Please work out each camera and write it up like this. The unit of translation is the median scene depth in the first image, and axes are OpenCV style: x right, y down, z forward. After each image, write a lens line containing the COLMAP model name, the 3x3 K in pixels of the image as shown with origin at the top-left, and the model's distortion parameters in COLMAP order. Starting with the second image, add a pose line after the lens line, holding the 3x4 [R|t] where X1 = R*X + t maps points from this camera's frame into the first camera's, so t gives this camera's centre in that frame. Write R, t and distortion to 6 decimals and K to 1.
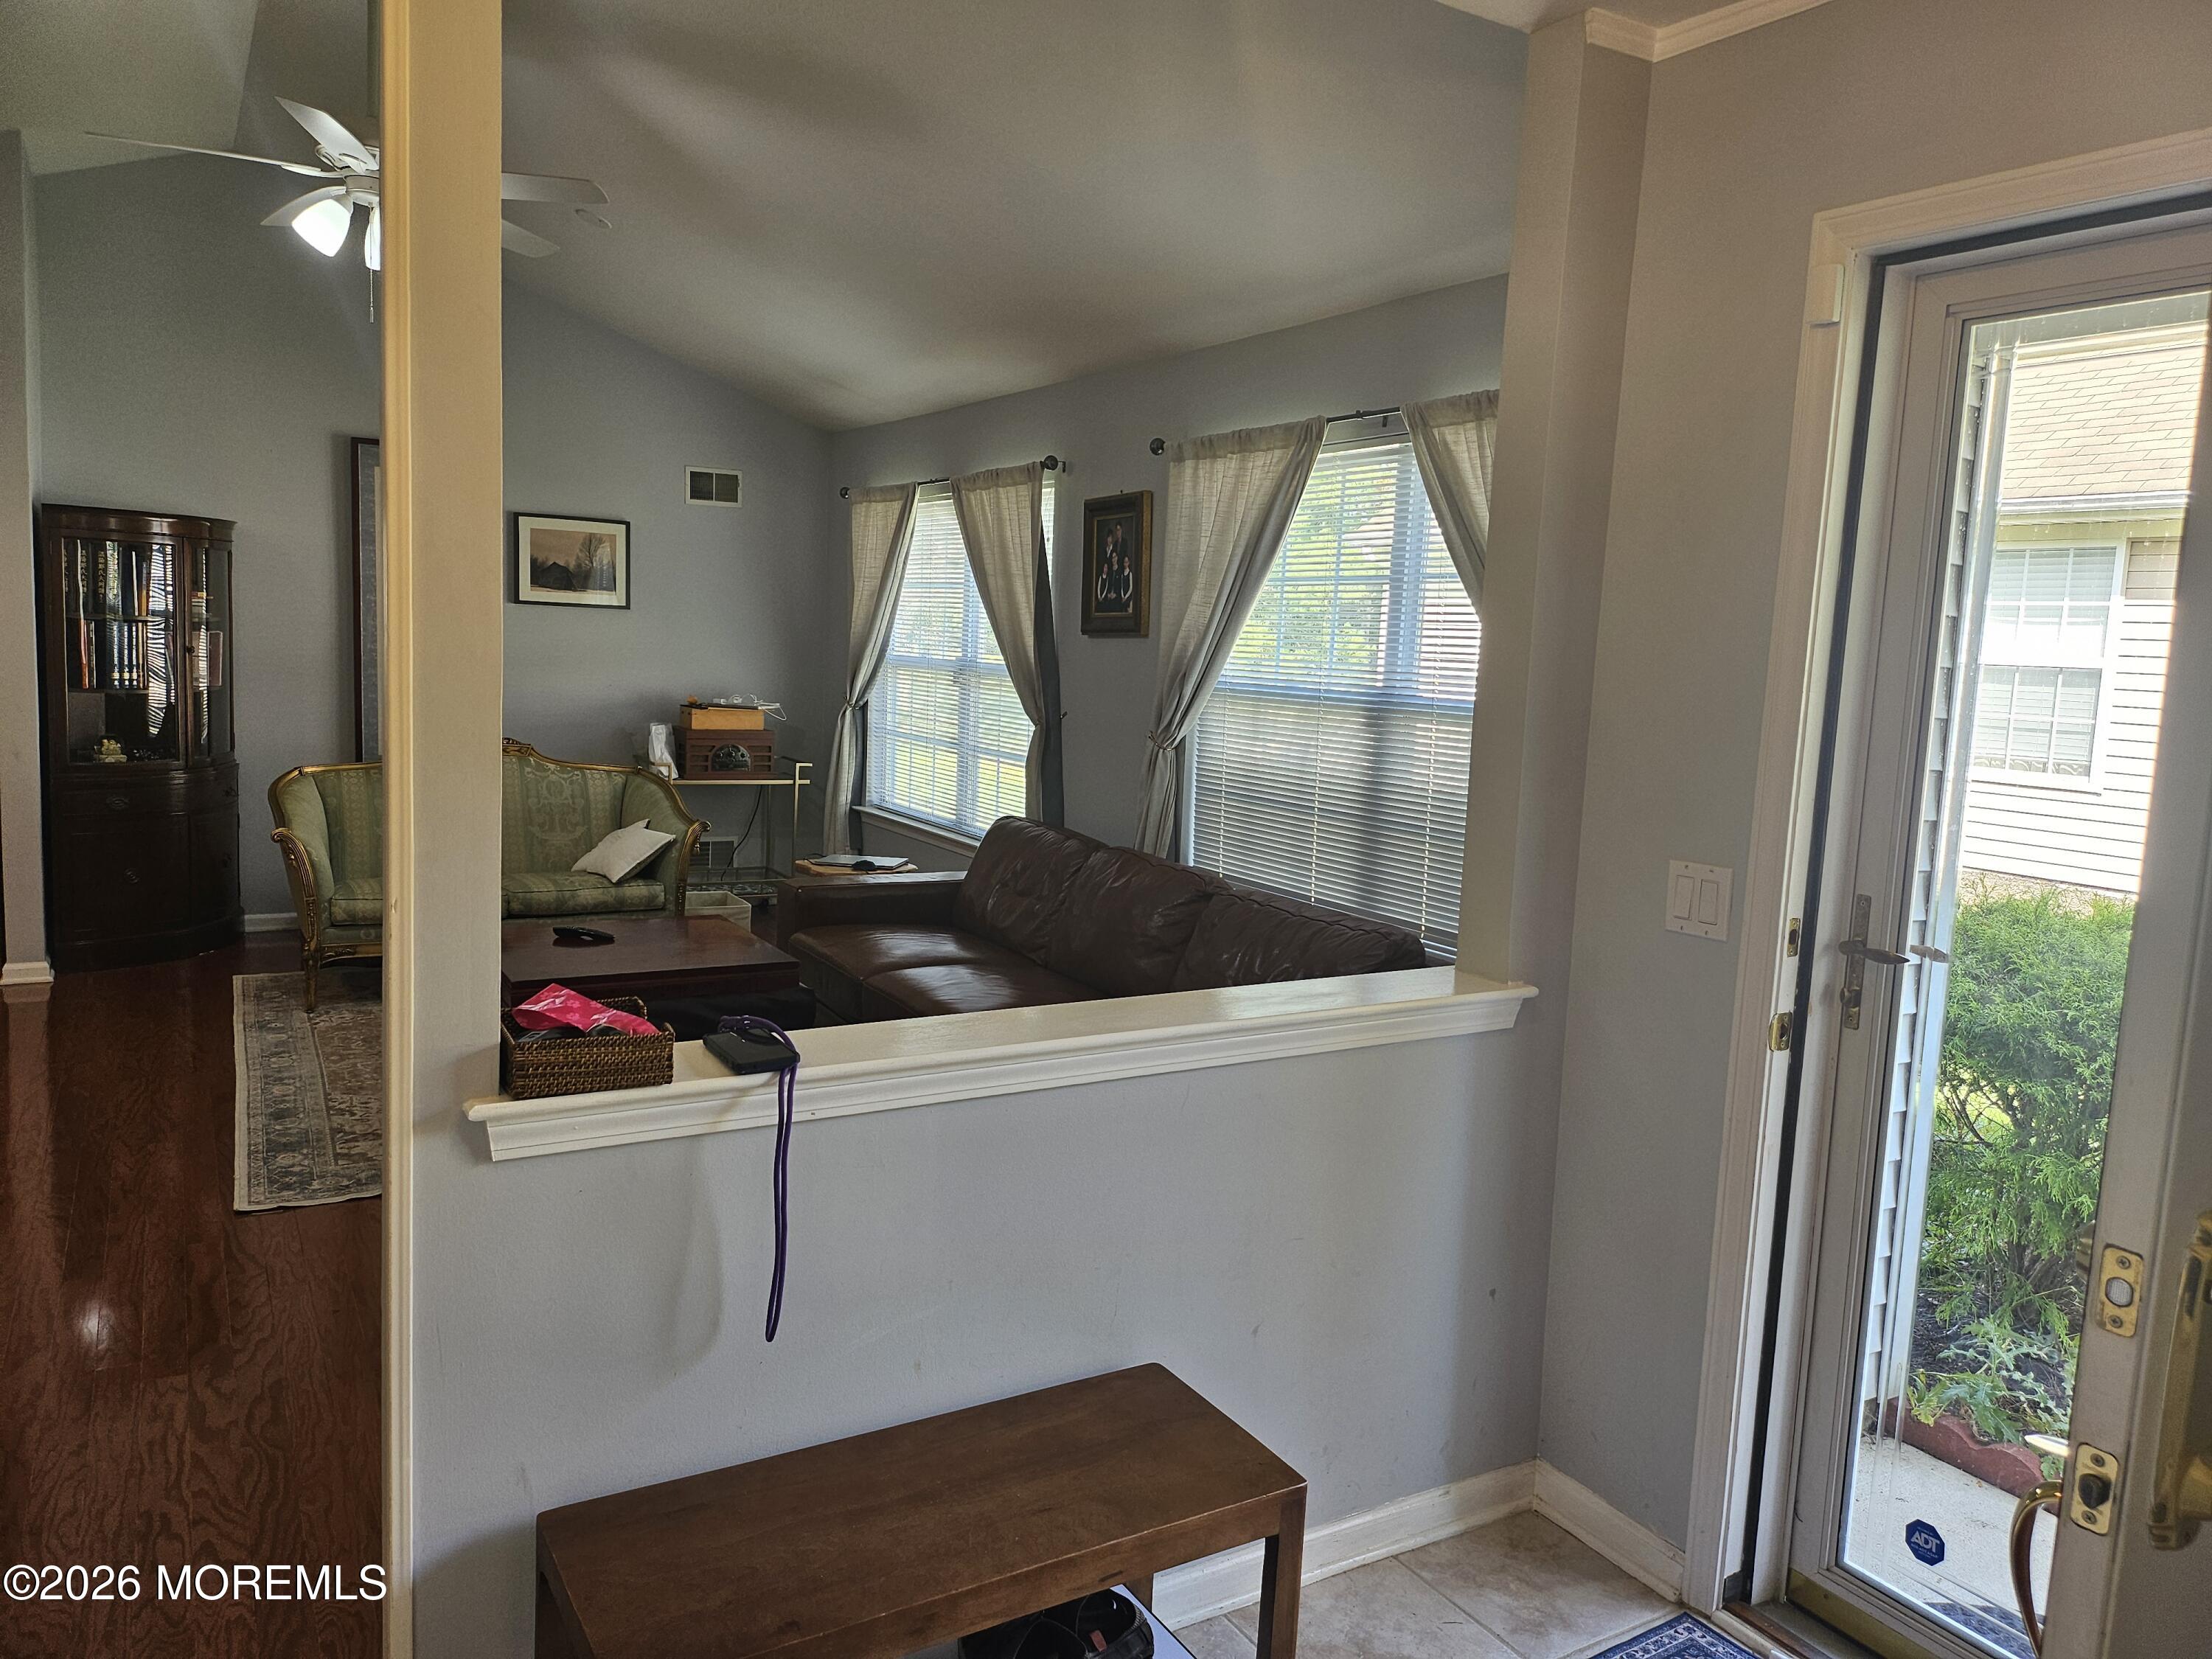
lens RADIAL K [[1553.6, 0, 1124.9], [0, 1553.6, 814.8], [0, 0, 1]] dist [0.055366, -0.066460]
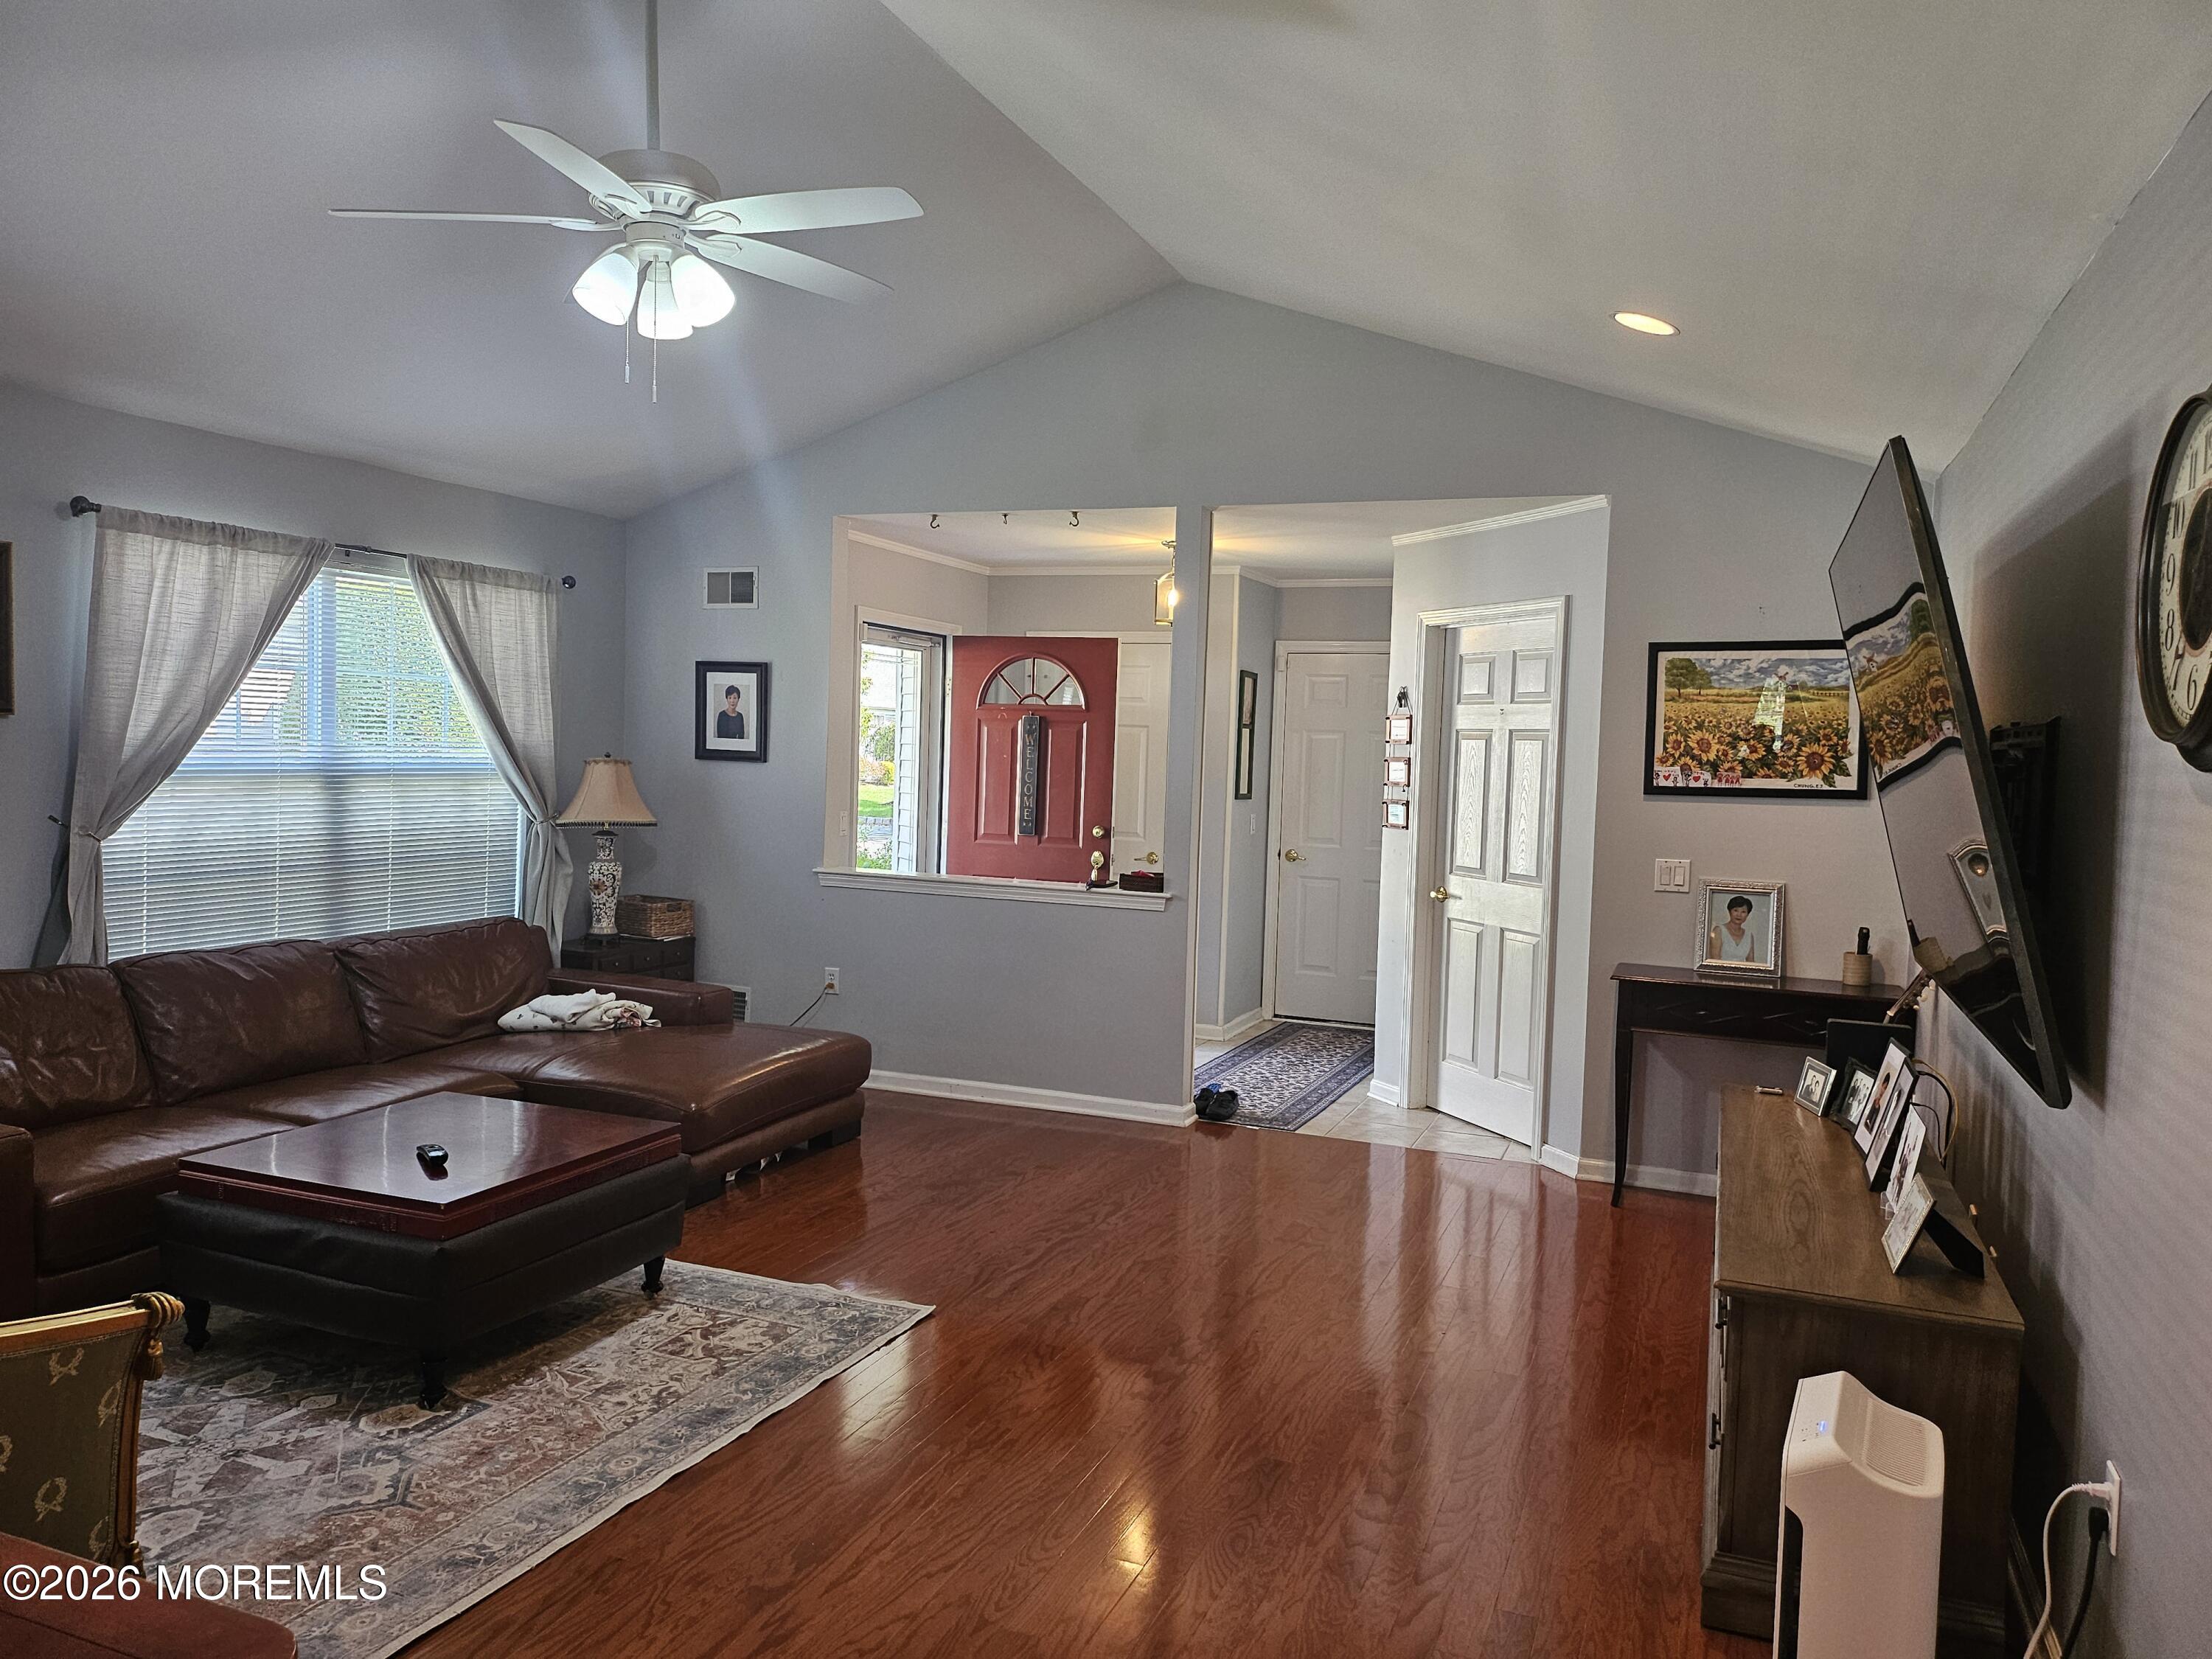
lens RADIAL K [[1553.6, 0, 1110.9], [0, 1553.6, 811.0], [0, 0, 1]] dist [0.055366, -0.066460]
pose [[-0.599872, -0.097674, 0.794112, -0.924357], [0.032948, 0.988663, 0.146492, -0.154824], [-0.799418, 0.114041, -0.589853, 0.945772]]
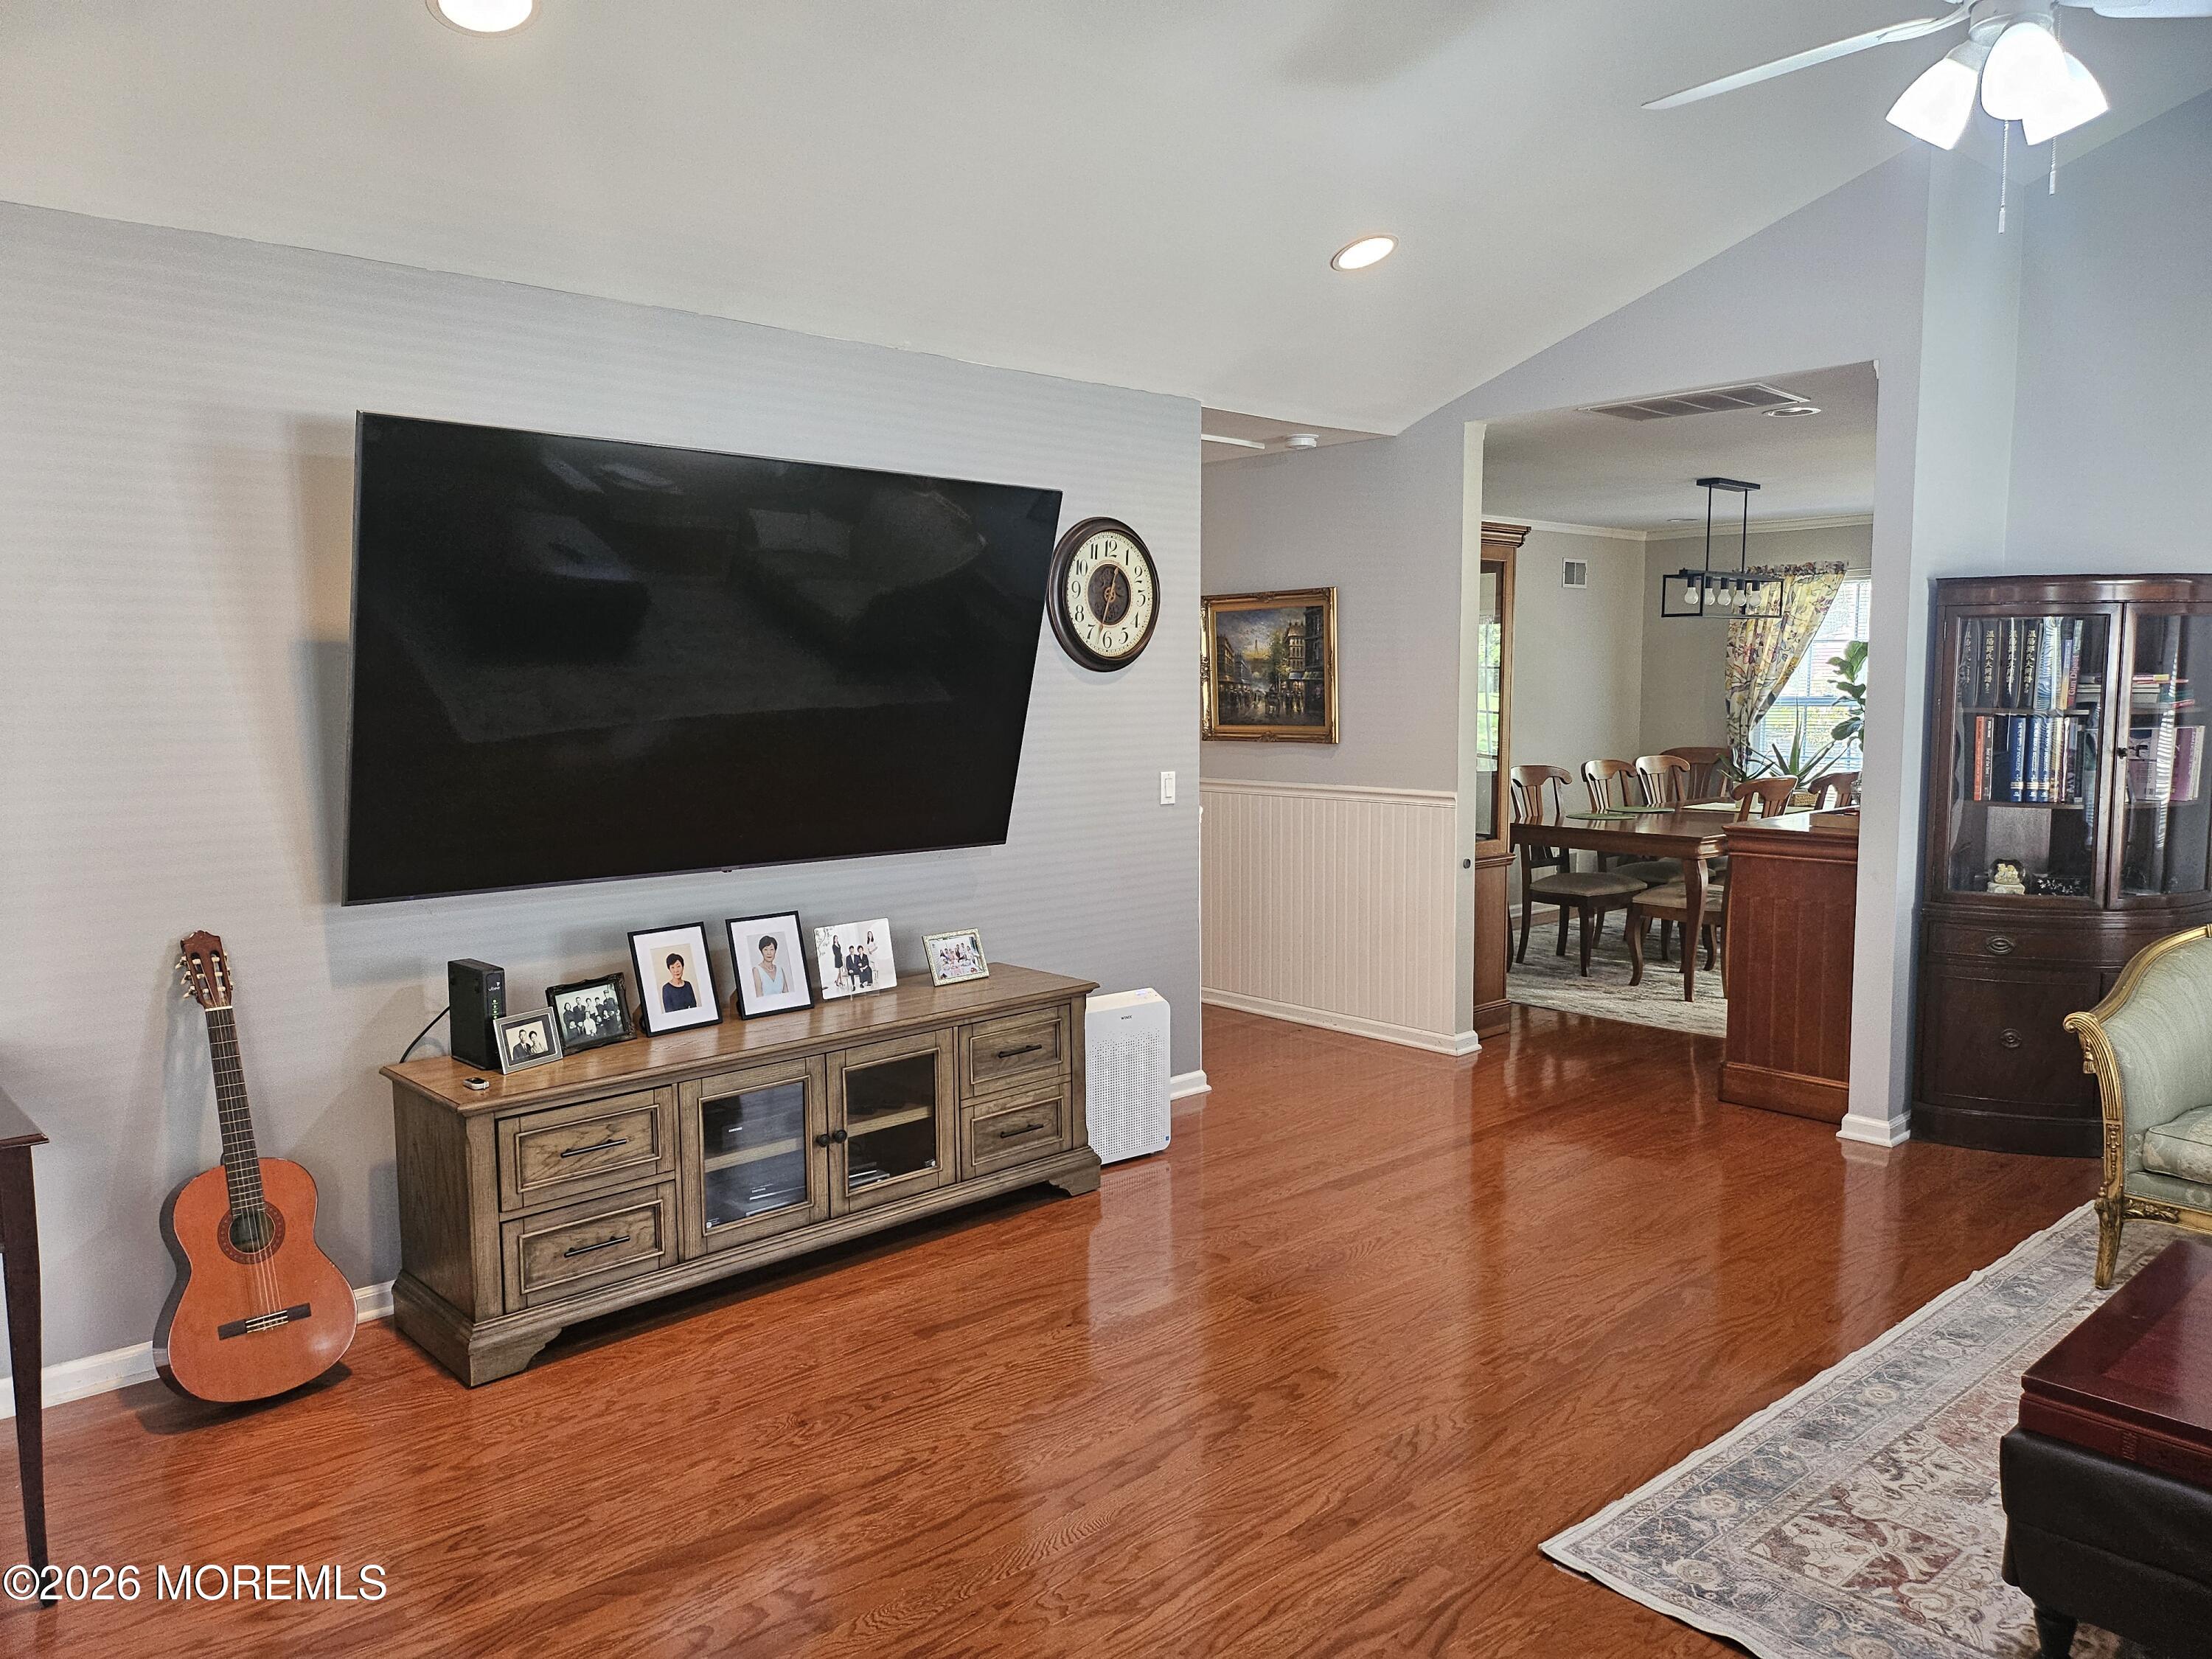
lens RADIAL K [[1553.6, 0, 1092.8], [0, 1553.6, 839.4], [0, 0, 1]] dist [0.055366, -0.066460]
pose [[0.192218, 0.055970, -0.979755, 0.048055], [-0.095502, 0.994700, 0.038087, -0.047951], [0.976694, 0.086247, 0.196545, 0.397735]]
